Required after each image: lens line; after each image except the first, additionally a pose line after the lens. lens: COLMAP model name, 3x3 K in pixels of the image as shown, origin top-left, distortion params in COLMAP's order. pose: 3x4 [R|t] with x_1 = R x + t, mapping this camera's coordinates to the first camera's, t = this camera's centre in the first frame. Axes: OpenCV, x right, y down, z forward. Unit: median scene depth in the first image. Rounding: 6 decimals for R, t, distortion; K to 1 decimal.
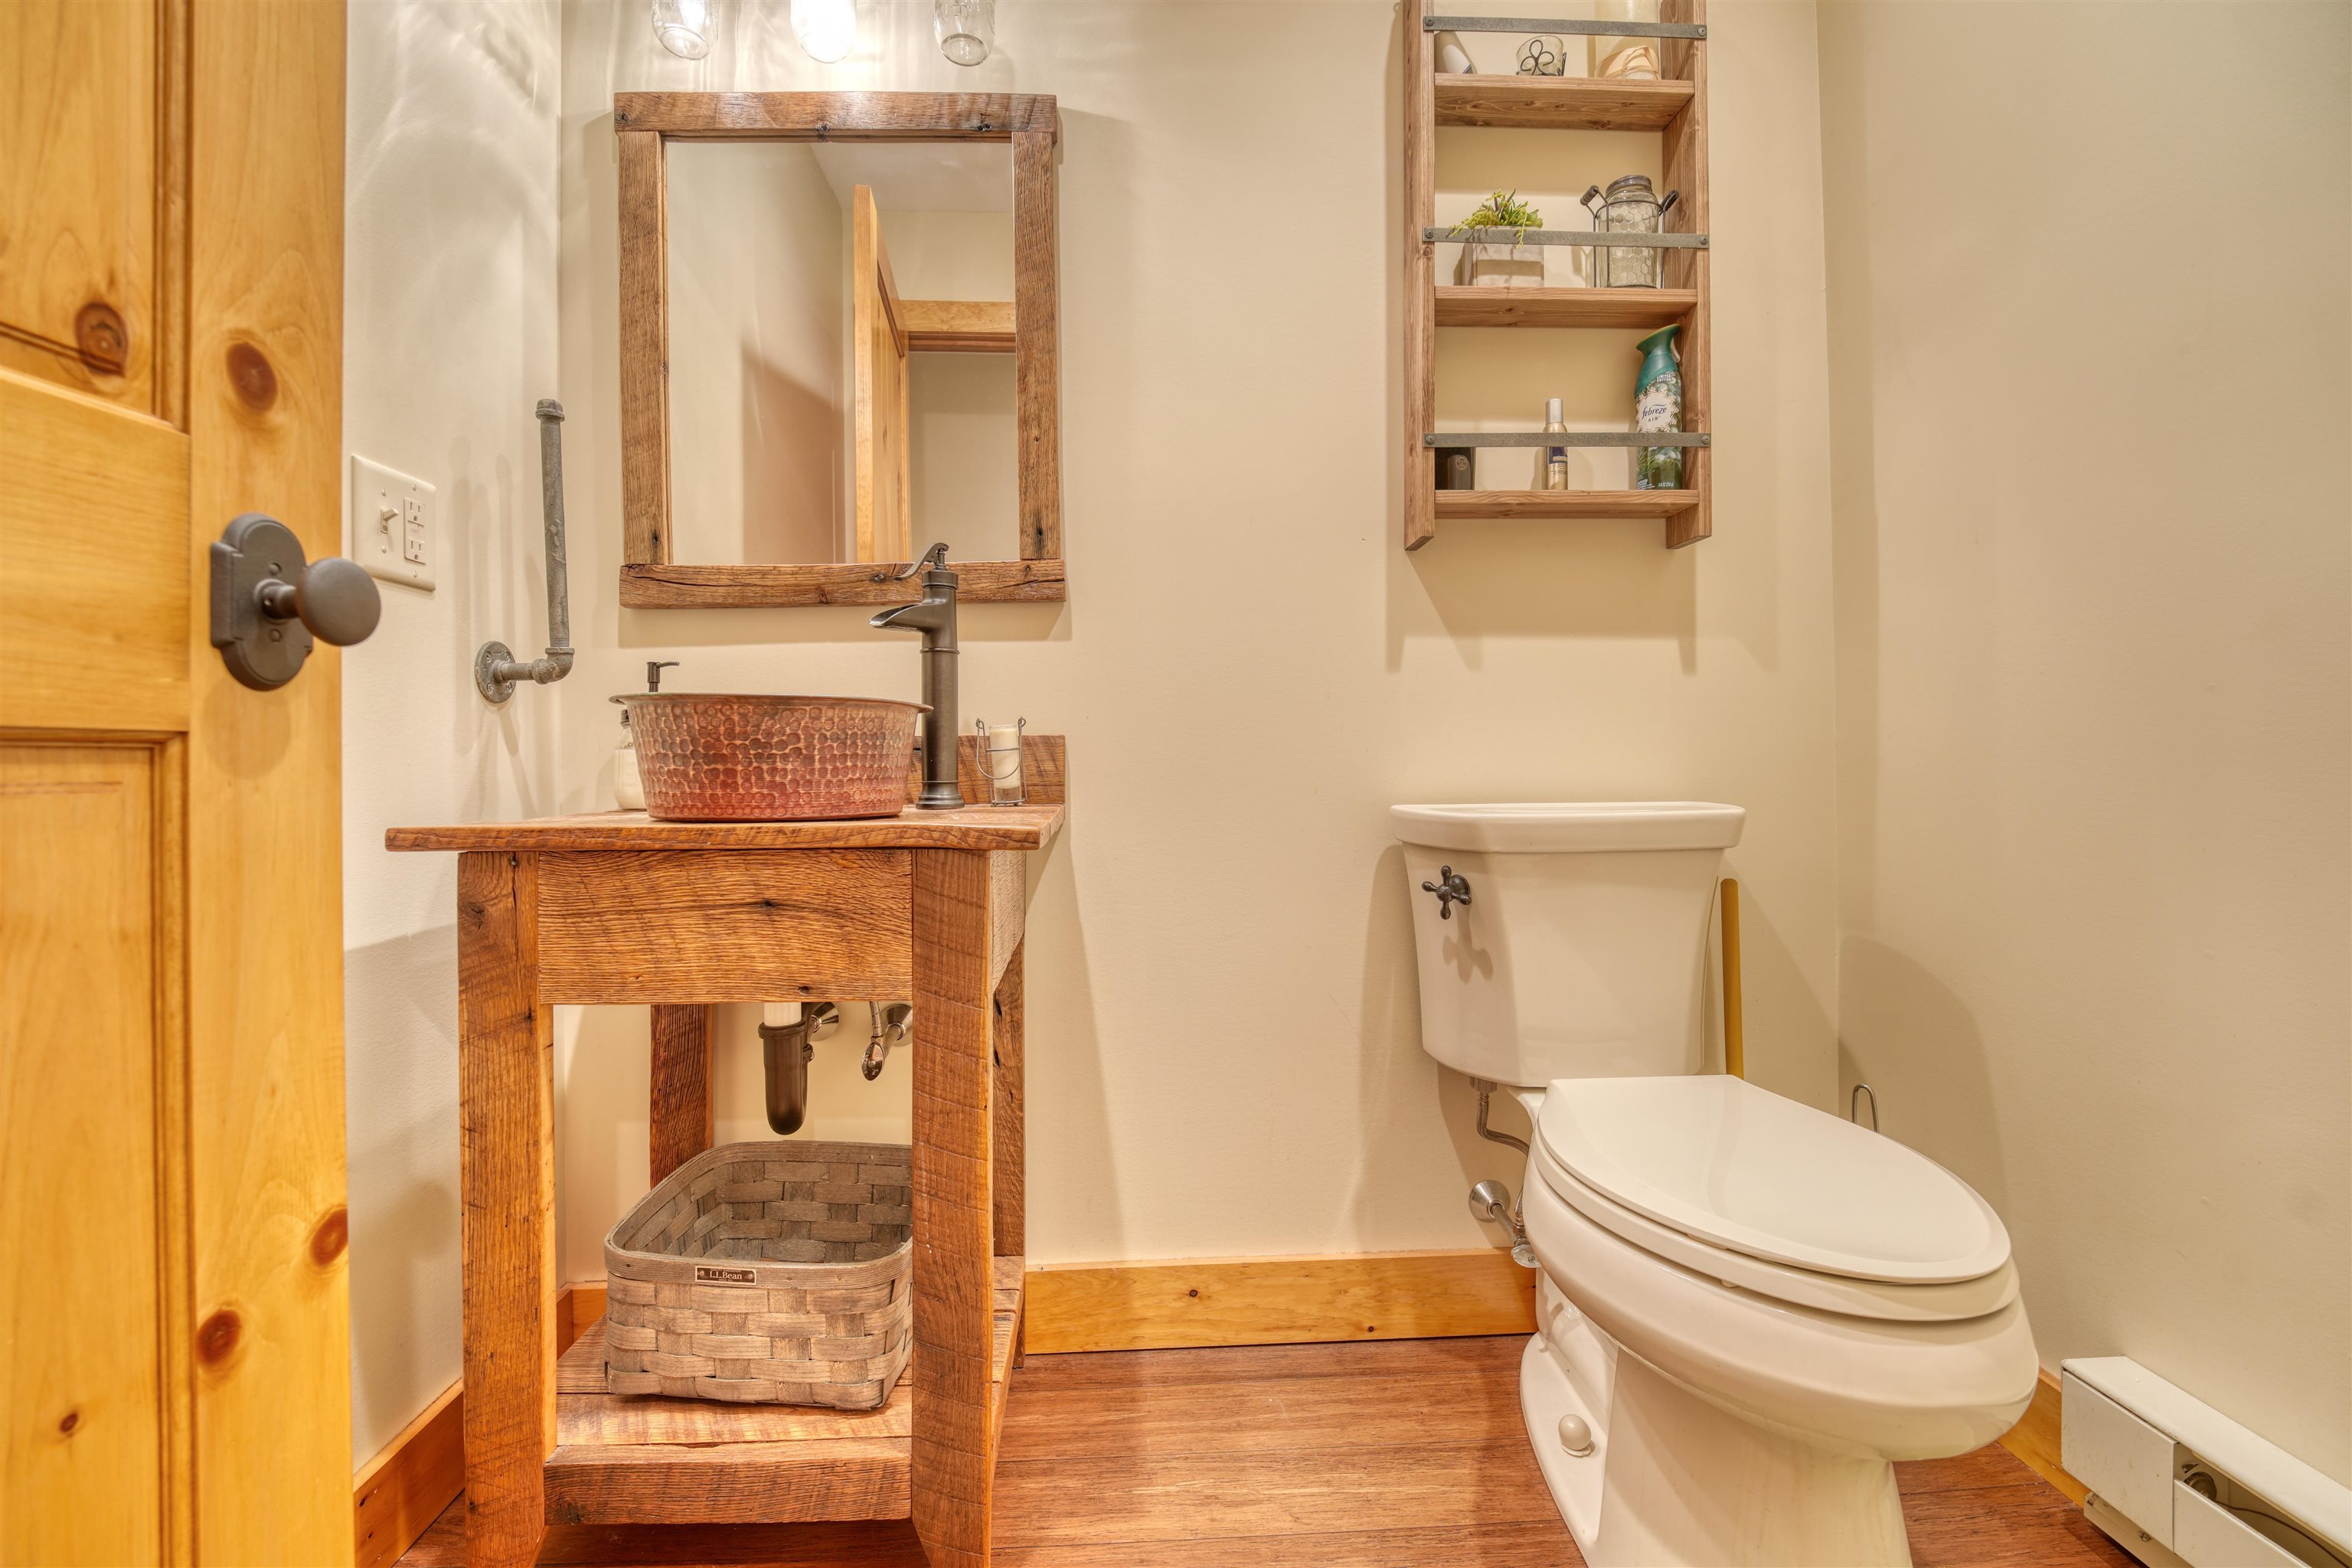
lens RADIAL K [[965.8, 0, 1182.0], [0, 965.8, 778.5], [0, 0, 1]] dist [0.023176, -0.031123]
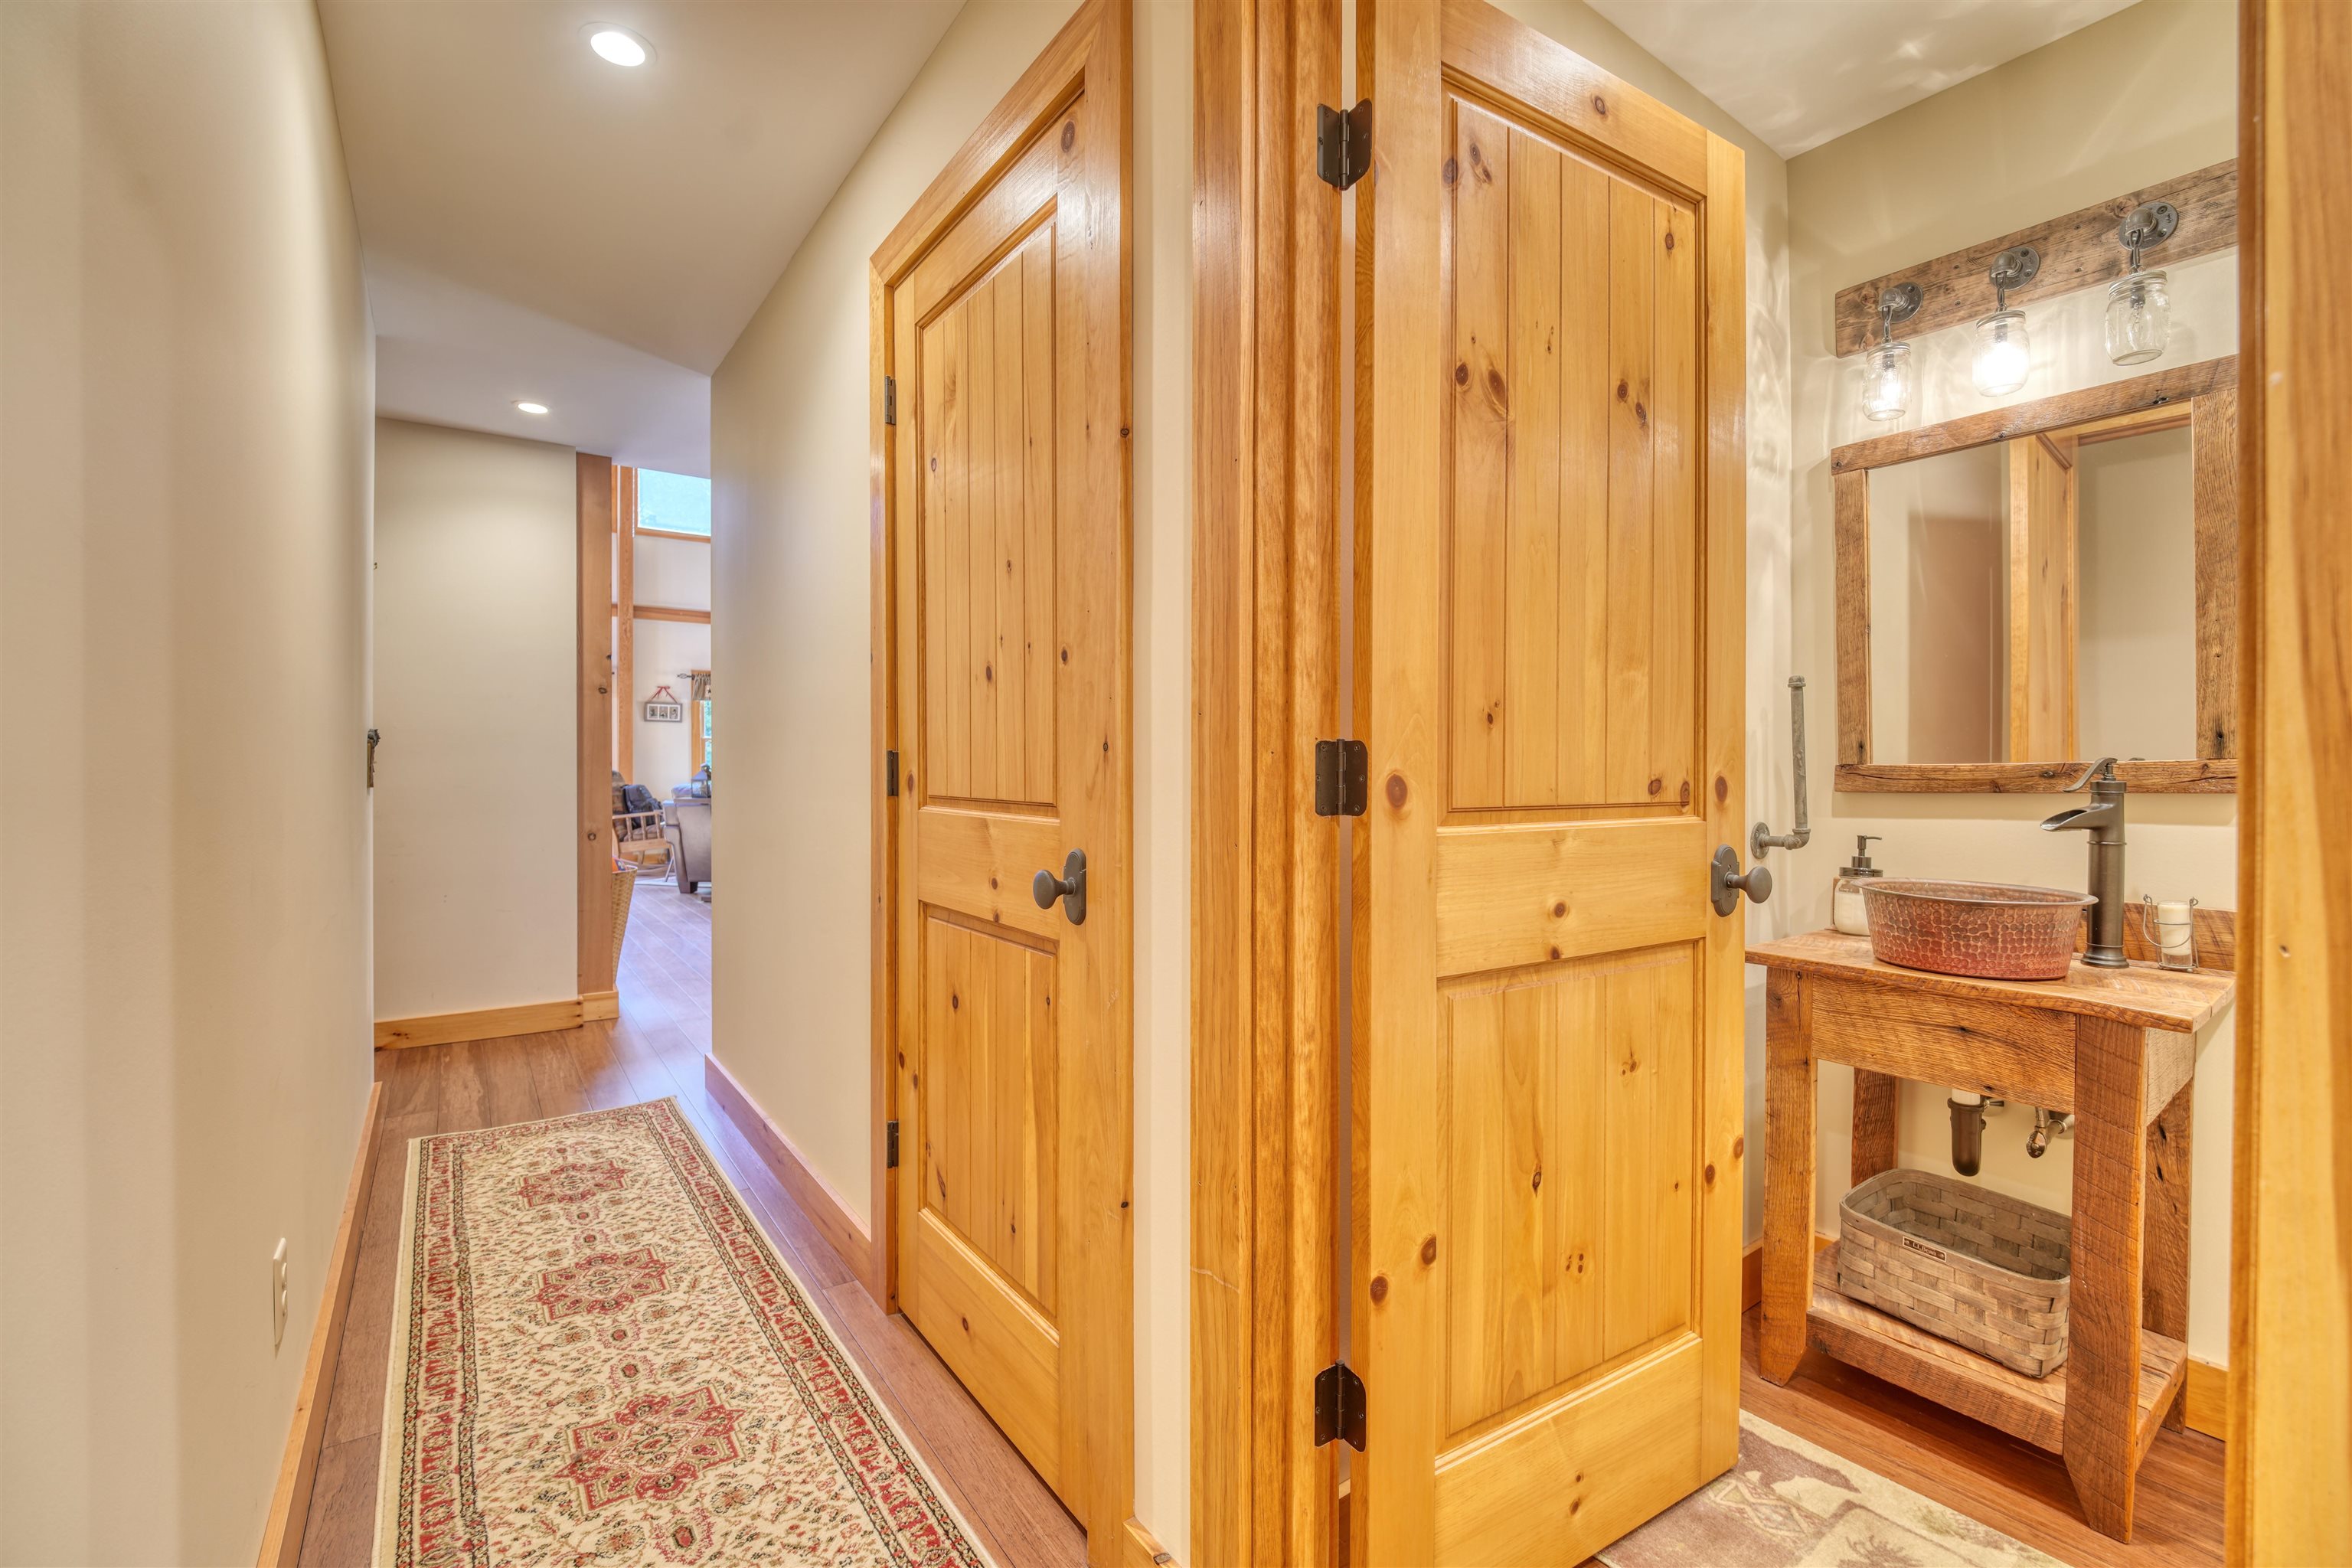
lens RADIAL K [[977.5, 0, 1204.0], [0, 977.5, 788.2], [0, 0, 1]] dist [-0.016792, 0.000263]
pose [[0.533913, 0.013137, -0.845438, 0.209678], [-0.005285, 0.999912, 0.012200, -0.236971], [0.845523, -0.002046, 0.533935, -0.768003]]
